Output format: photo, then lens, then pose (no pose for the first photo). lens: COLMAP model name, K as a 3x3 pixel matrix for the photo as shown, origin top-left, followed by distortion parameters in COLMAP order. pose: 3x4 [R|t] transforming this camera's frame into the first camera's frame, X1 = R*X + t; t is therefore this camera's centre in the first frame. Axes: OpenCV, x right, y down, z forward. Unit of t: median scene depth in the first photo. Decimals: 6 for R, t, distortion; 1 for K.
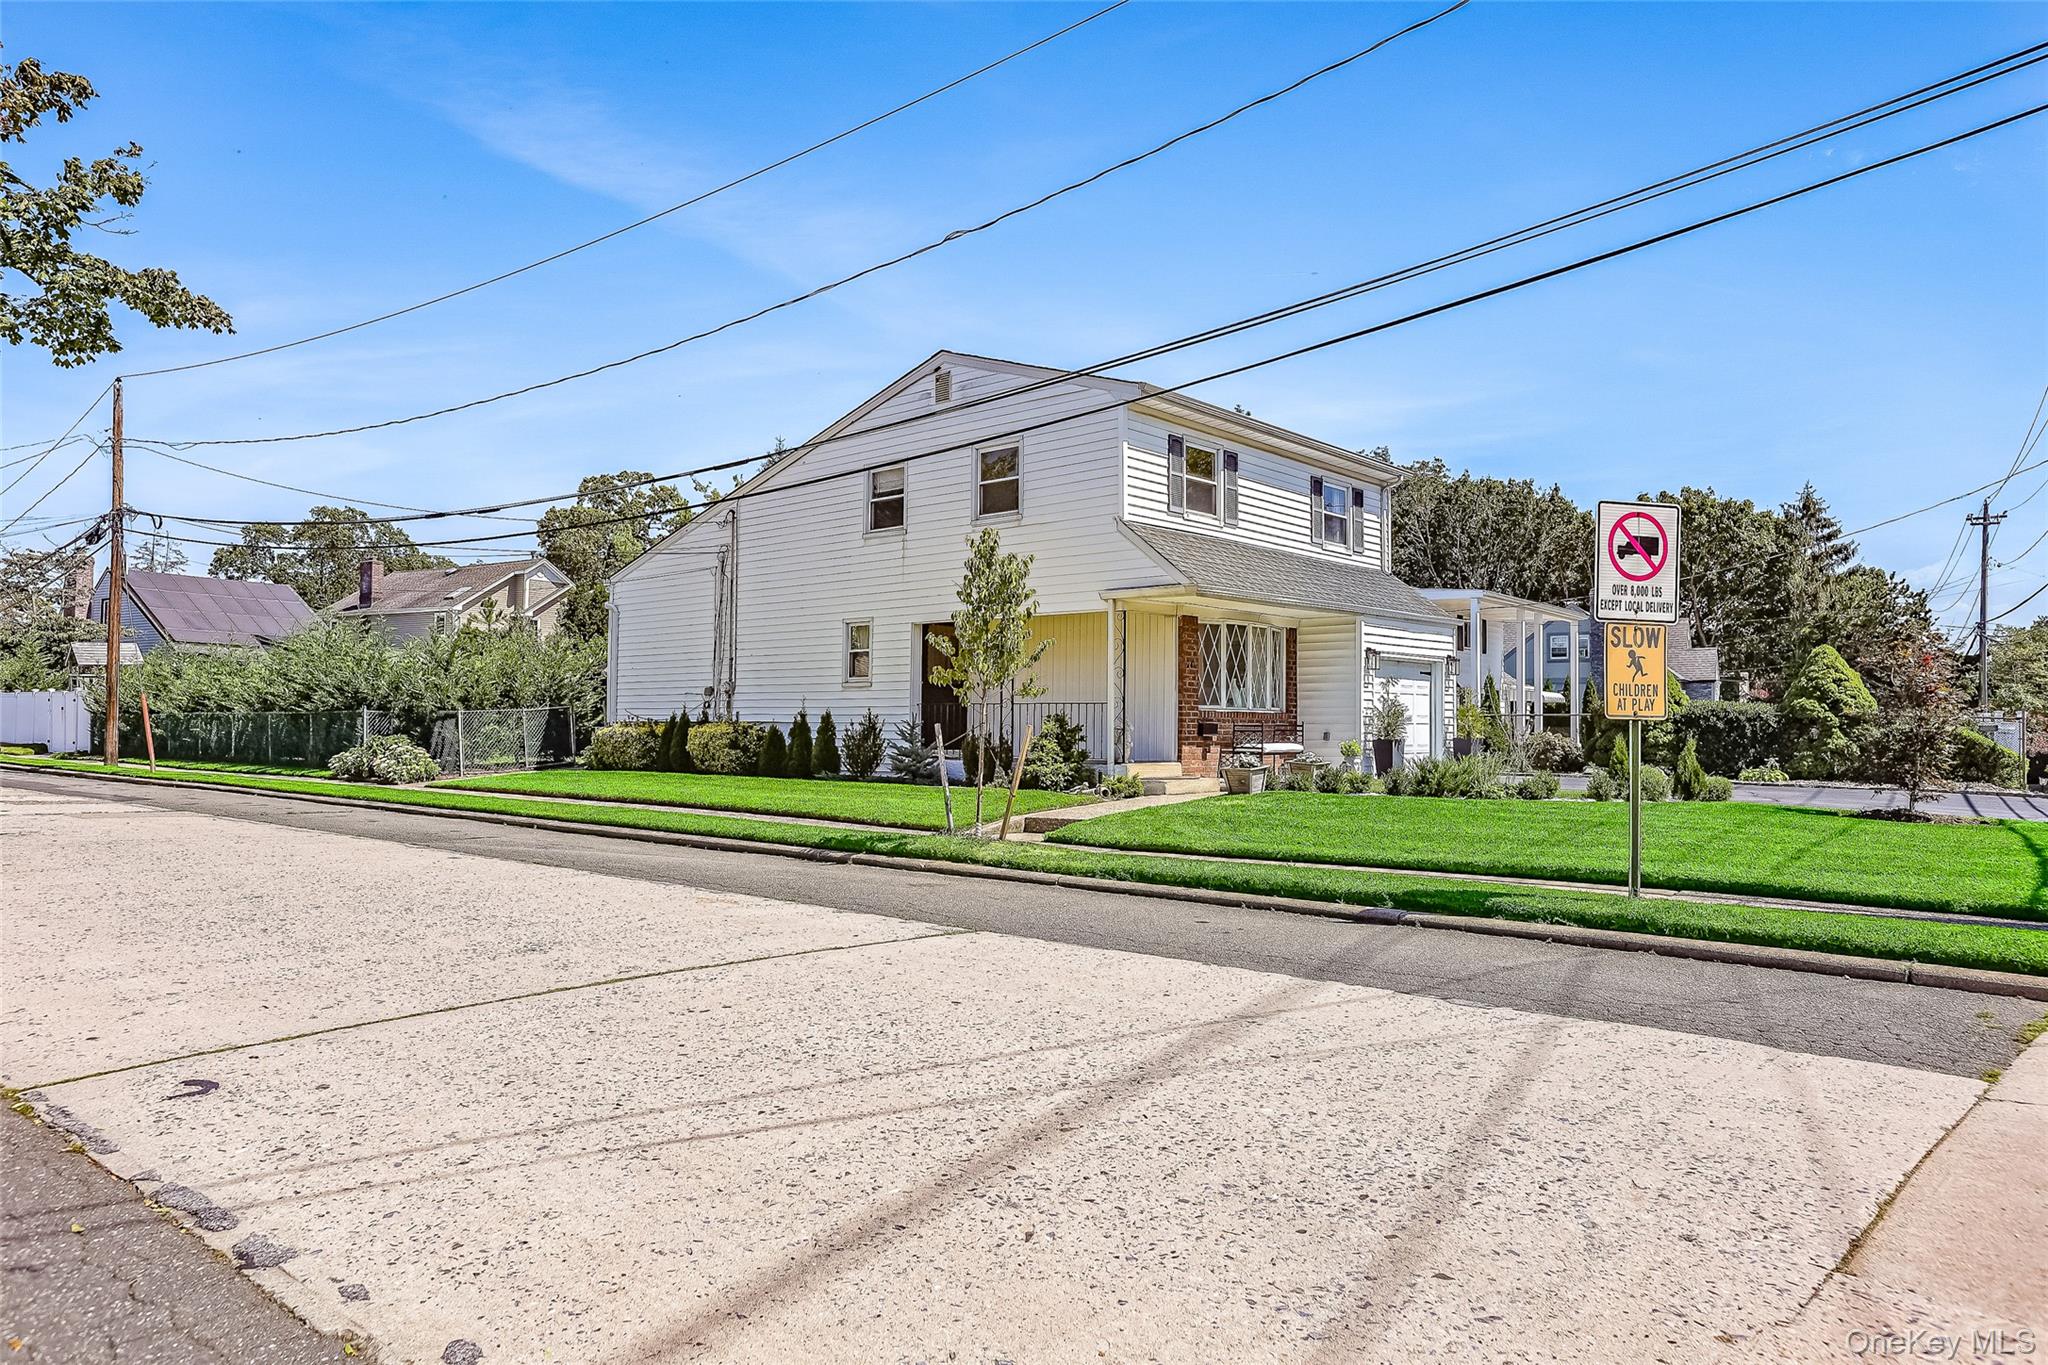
lens RADIAL K [[1362.0, 0, 1027.8], [0, 1362.0, 677.1], [0, 0, 1]] dist [-0.009170, -0.000570]
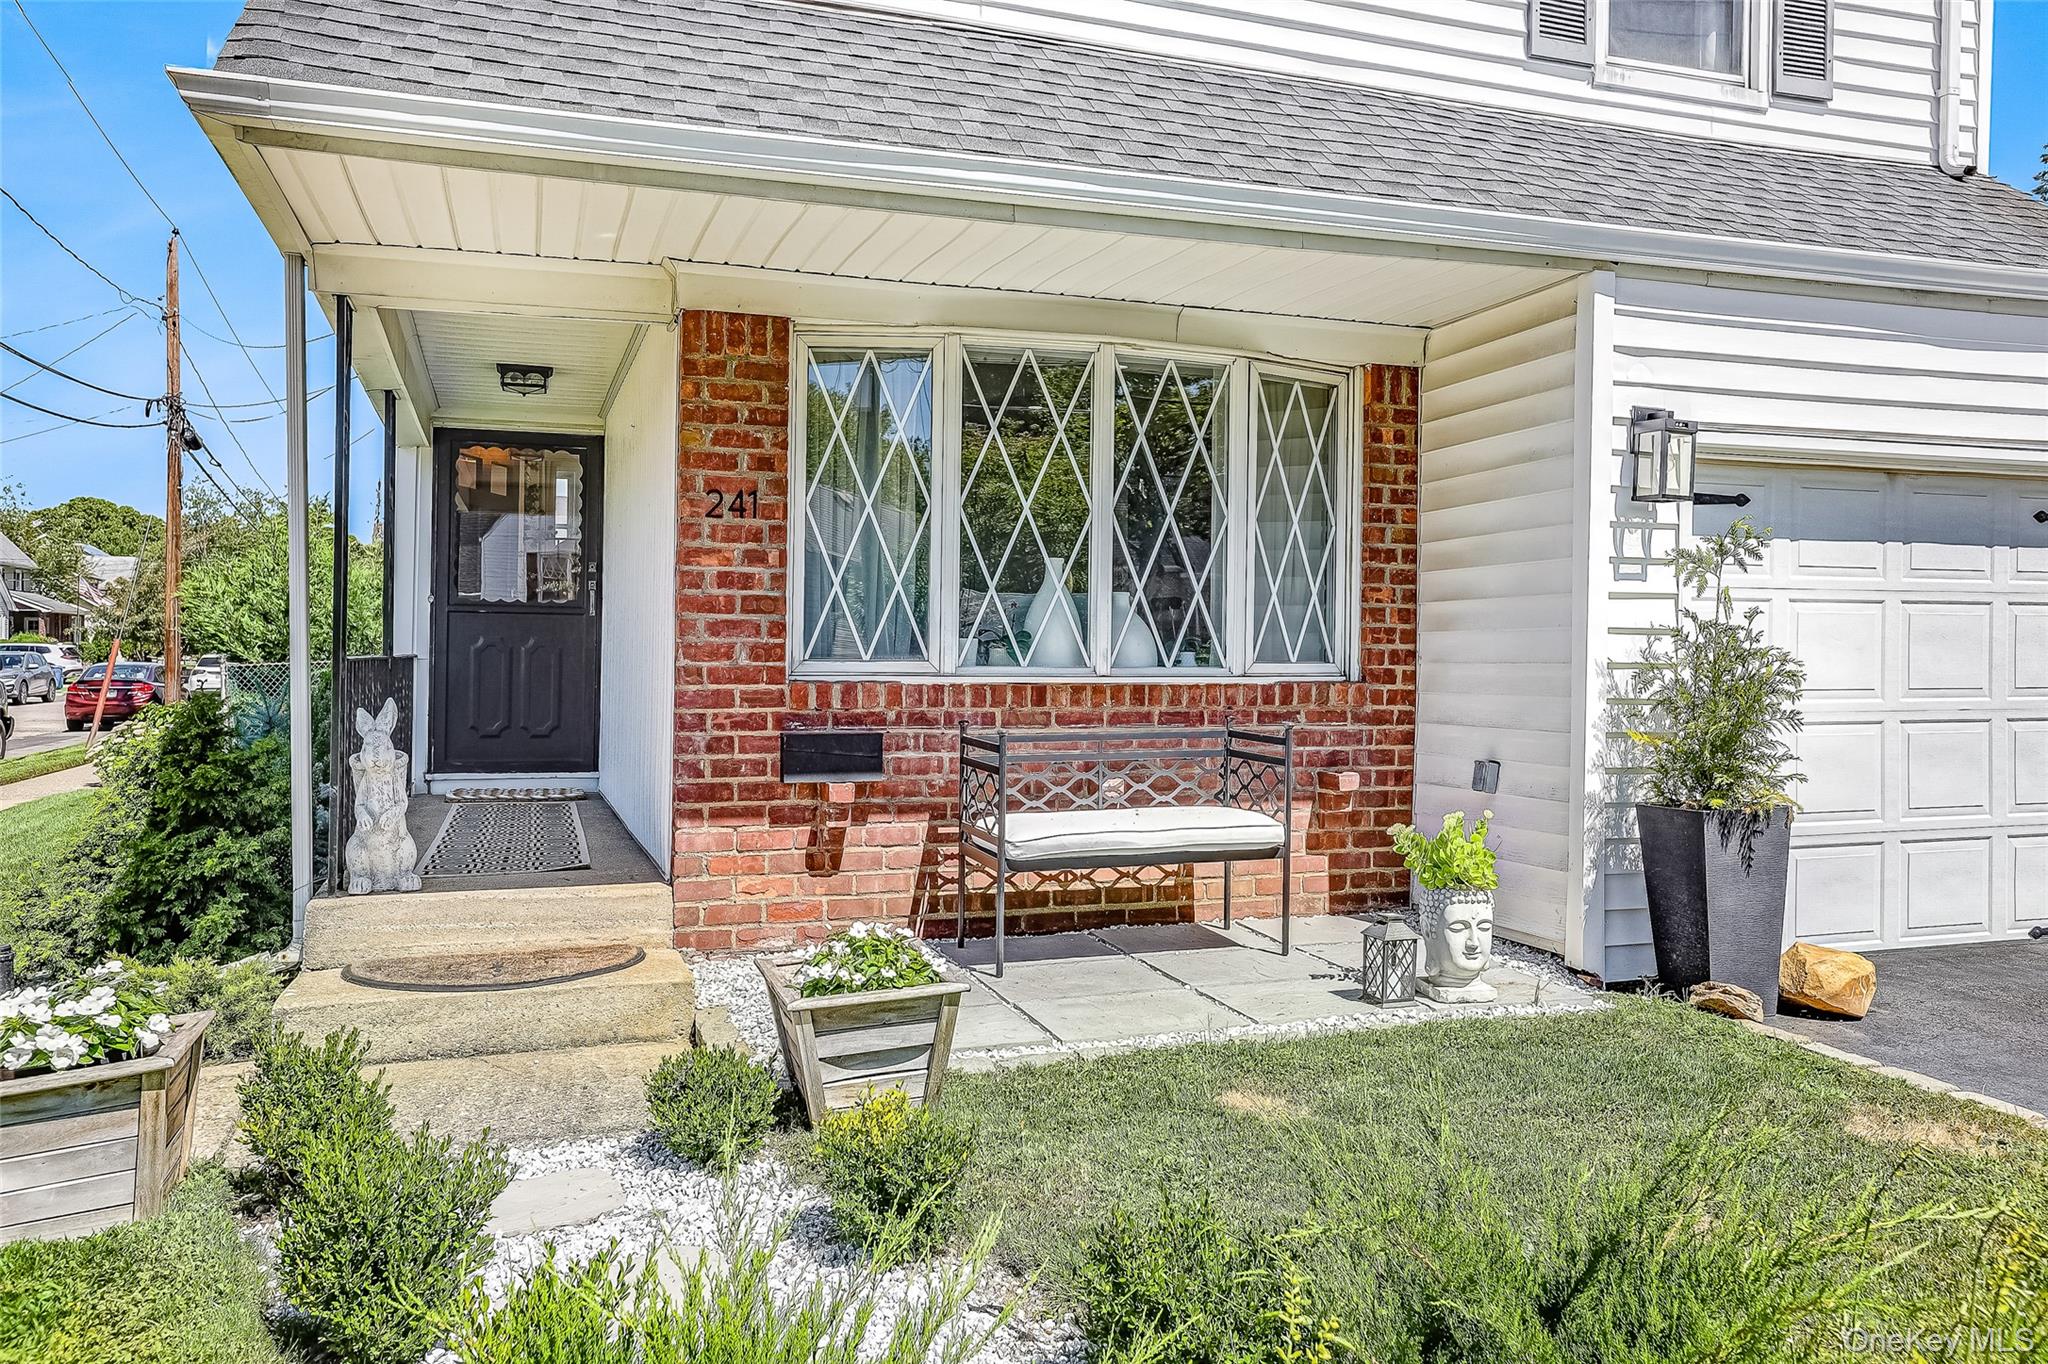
lens RADIAL K [[1689.5, 0, 1045.3], [0, 1689.5, 645.1], [0, 0, 1]] dist [-0.024243, 0.068890]
pose [[0.889171, -0.011646, -0.457427, 0.294474], [0.023053, 0.999547, 0.019364, 0.011671], [0.456994, -0.027763, 0.889036, 0.692622]]
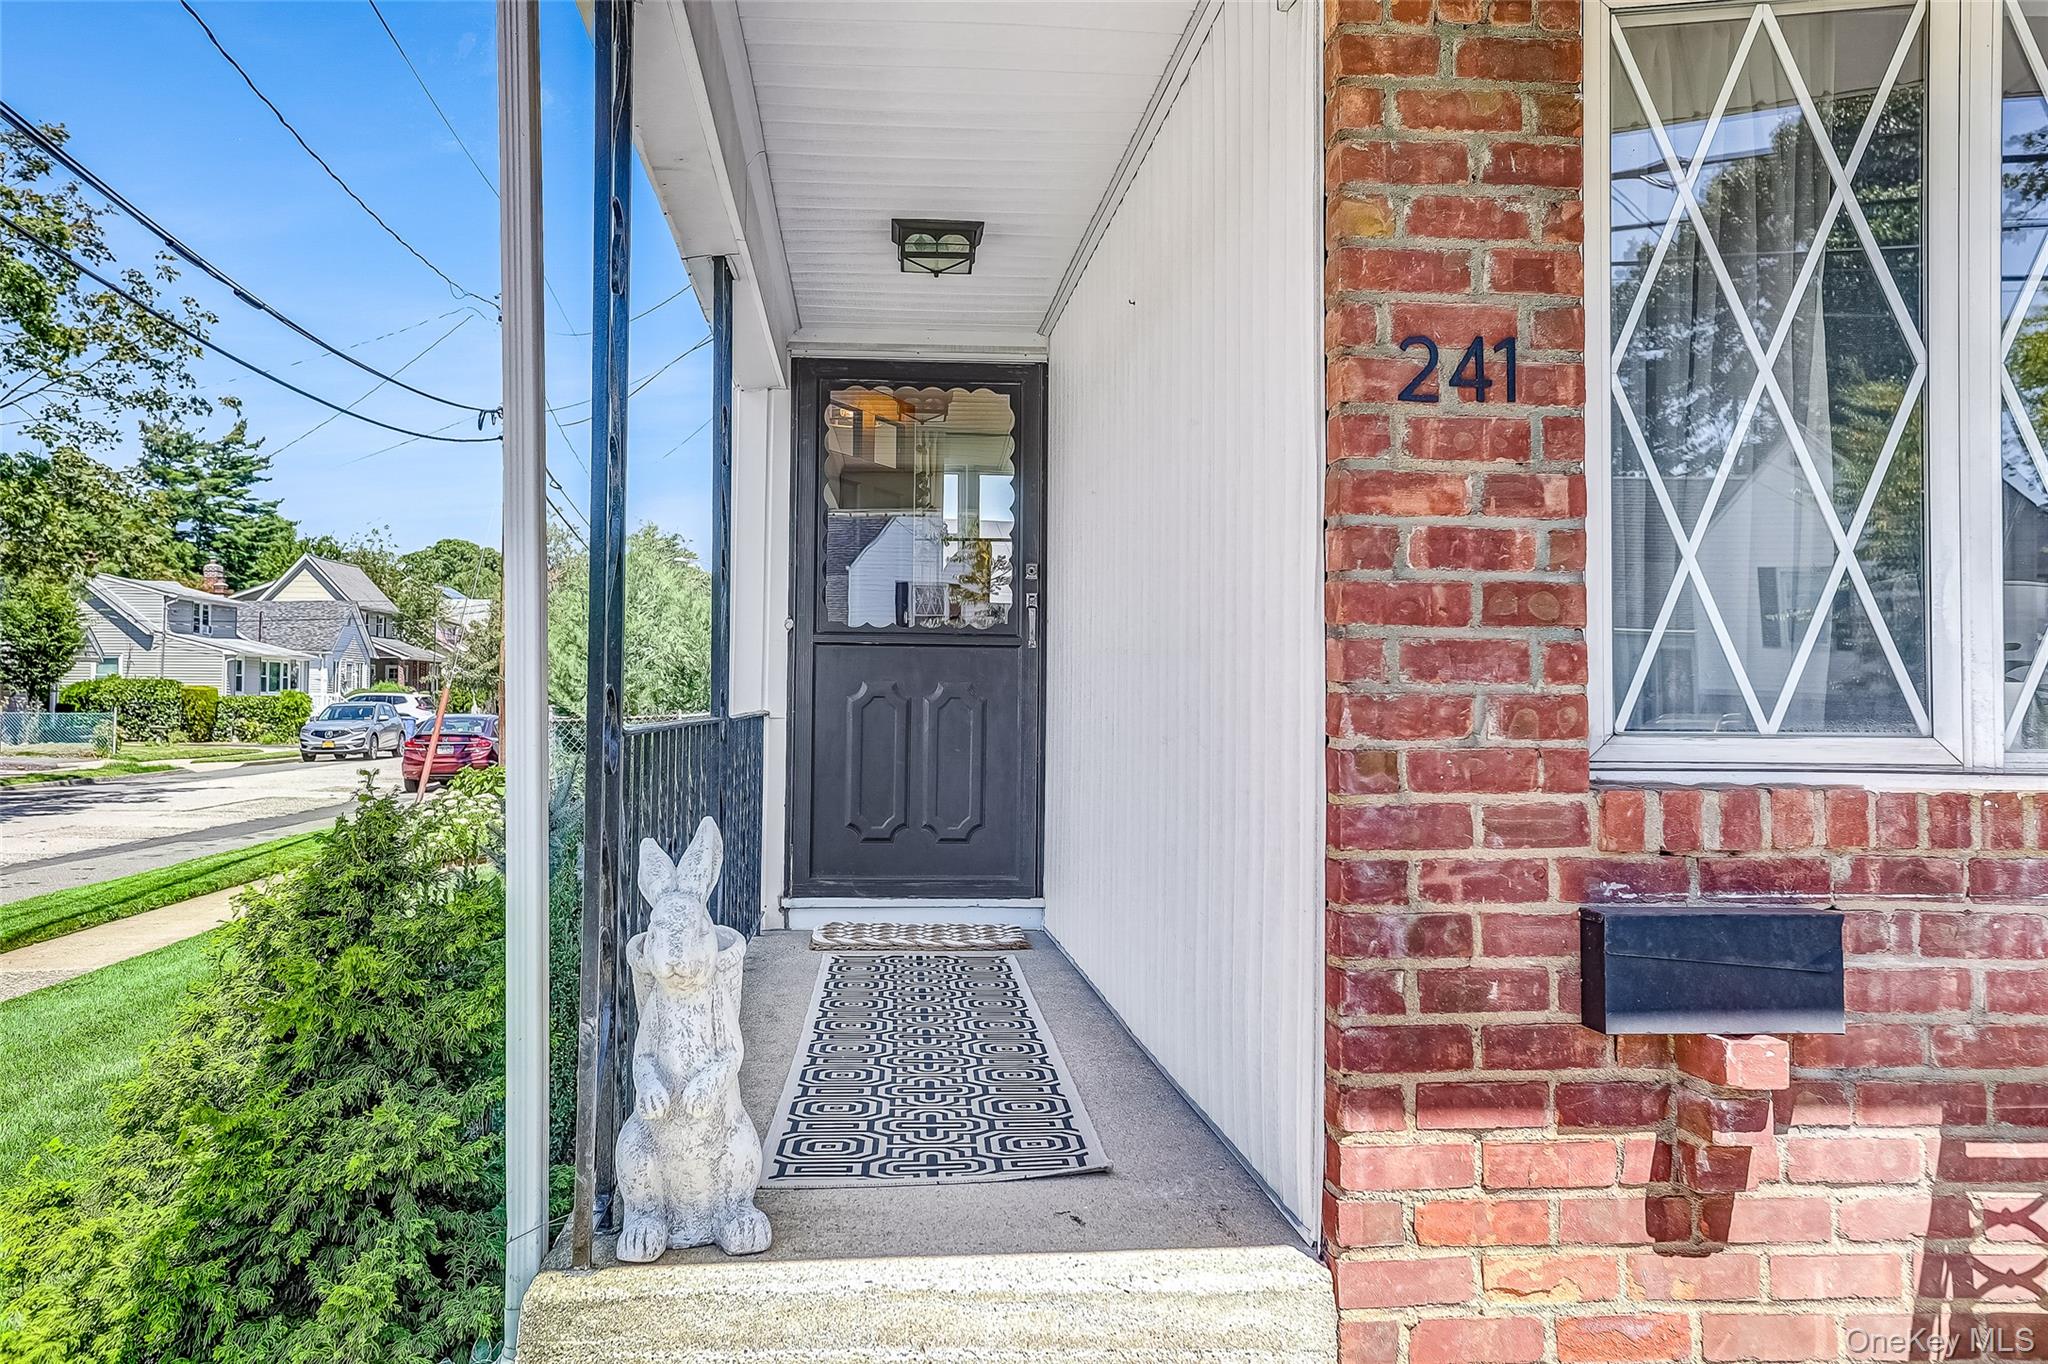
lens RADIAL K [[1992.7, 0, 1006.0], [0, 1992.7, 680.8], [0, 0, 1]] dist [0.002559, 0.023417]
pose [[0.754547, -0.018692, -0.655980, 0.181283], [0.031537, 0.999472, 0.007796, 0.012503], [0.655488, -0.026570, 0.754738, 0.797007]]
